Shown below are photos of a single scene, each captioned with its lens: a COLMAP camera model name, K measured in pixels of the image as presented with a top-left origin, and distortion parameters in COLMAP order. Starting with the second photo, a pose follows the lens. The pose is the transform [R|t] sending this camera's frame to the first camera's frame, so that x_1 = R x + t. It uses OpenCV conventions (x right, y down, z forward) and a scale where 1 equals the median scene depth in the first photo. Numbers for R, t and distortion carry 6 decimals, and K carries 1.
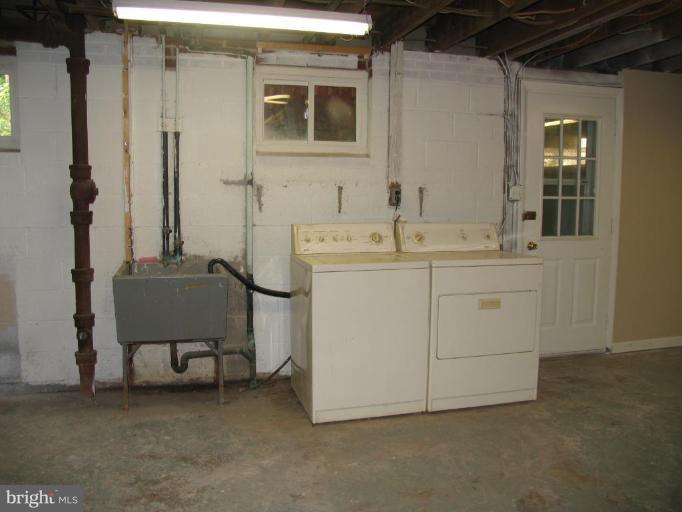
lens RADIAL K [[578.9, 0, 325.6], [0, 578.9, 259.7], [0, 0, 1]] dist [-0.150050, 0.101048]
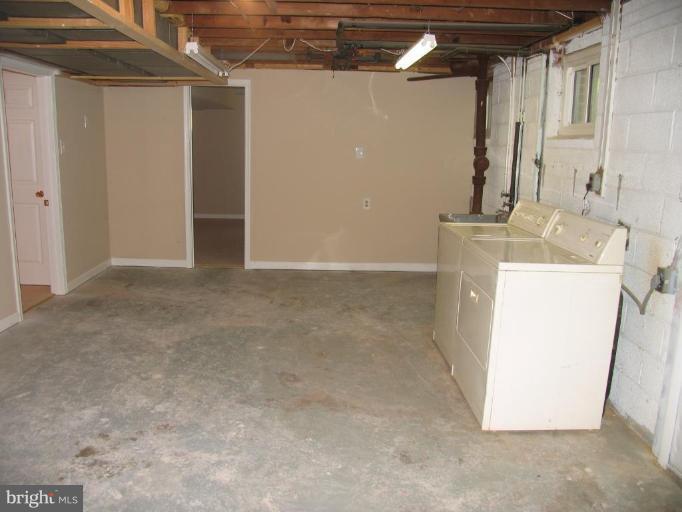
lens RADIAL K [[578.9, 0, 325.6], [0, 578.9, 259.7], [0, 0, 1]] dist [-0.150050, 0.101048]
pose [[-0.243540, 0.185535, -0.951979, 1.430807], [-0.122773, 0.967740, 0.220015, -0.182404], [0.962089, 0.170460, -0.212905, 1.108679]]
